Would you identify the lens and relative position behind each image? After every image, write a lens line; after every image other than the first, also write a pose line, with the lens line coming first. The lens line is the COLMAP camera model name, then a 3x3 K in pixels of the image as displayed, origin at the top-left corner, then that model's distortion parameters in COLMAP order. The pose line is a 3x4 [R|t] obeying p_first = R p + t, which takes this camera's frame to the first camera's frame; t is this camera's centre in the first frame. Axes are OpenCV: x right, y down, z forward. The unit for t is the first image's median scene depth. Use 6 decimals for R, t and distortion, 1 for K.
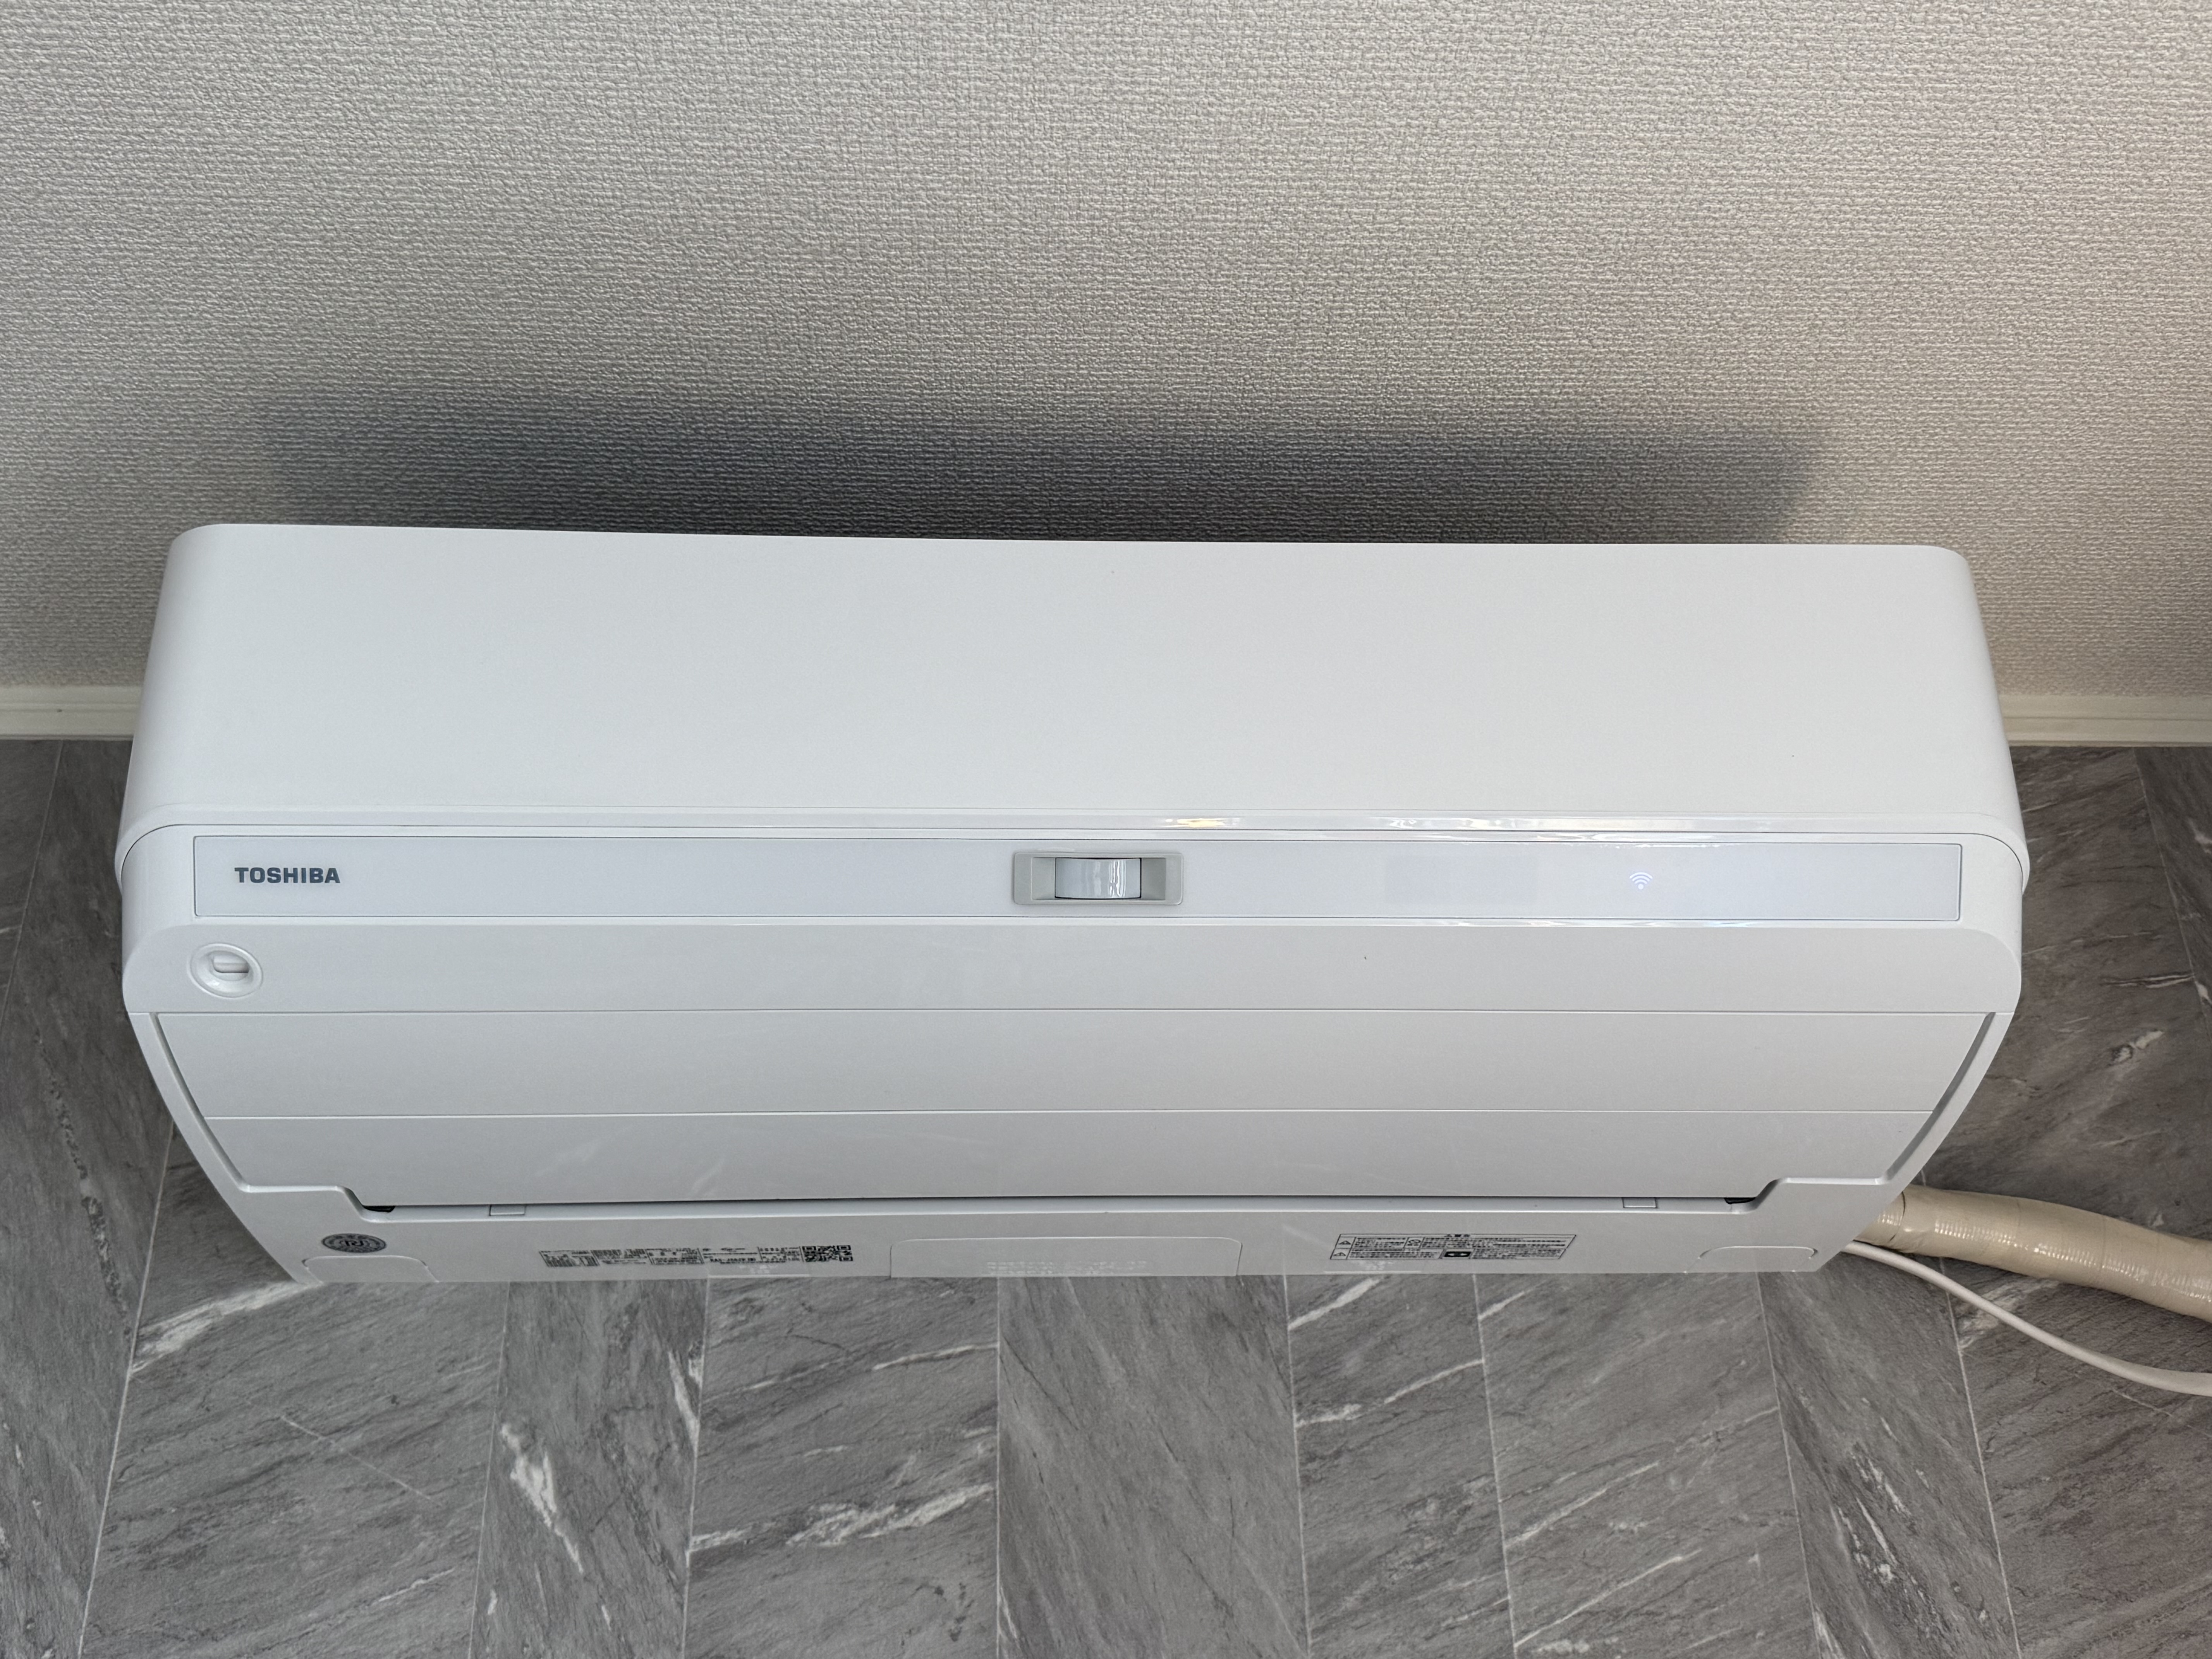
lens RADIAL K [[2192.2, 0, 1105.3], [0, 2192.2, 825.7], [0, 0, 1]] dist [0.001977, 0.000000]
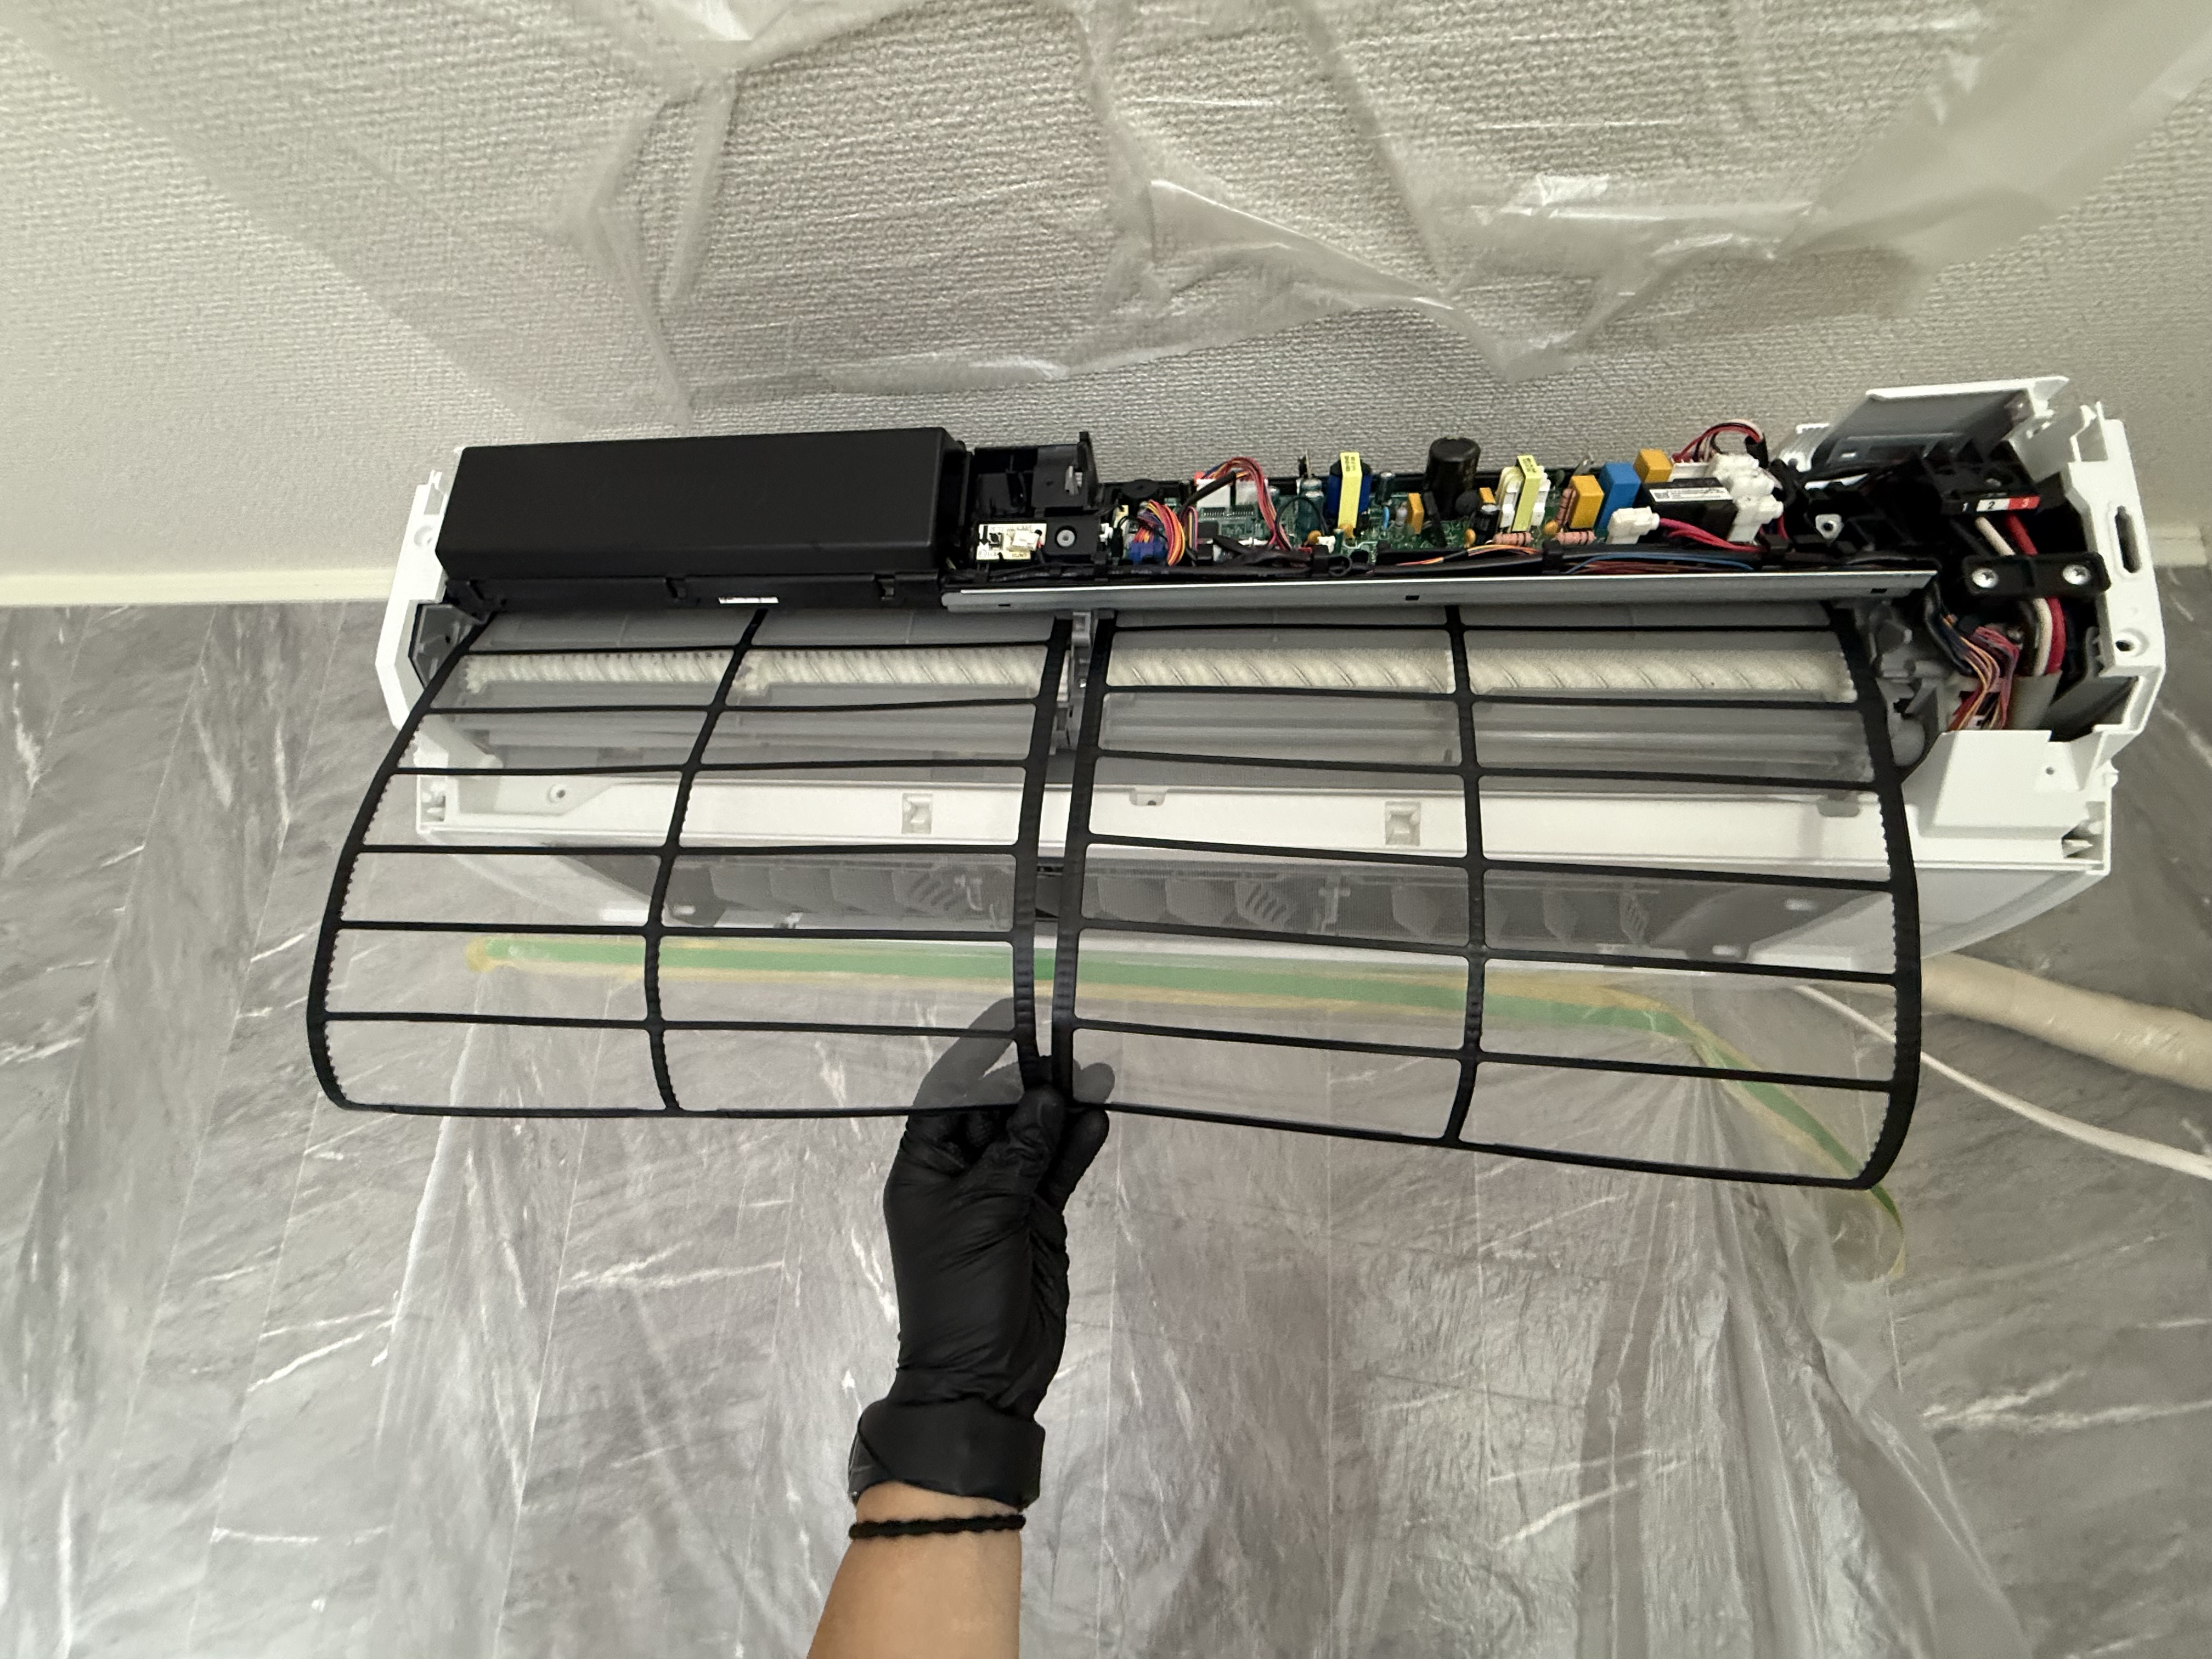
lens RADIAL K [[879.8, 0, 1095.6], [0, 879.8, 832.0], [0, 0, 1]] dist [-0.003768, 0.000114]
pose [[0.979543, 0.032767, -0.198551, 0.048078], [0.017463, 0.969092, 0.246082, -0.029659], [0.200477, -0.244515, 0.948694, 0.478222]]
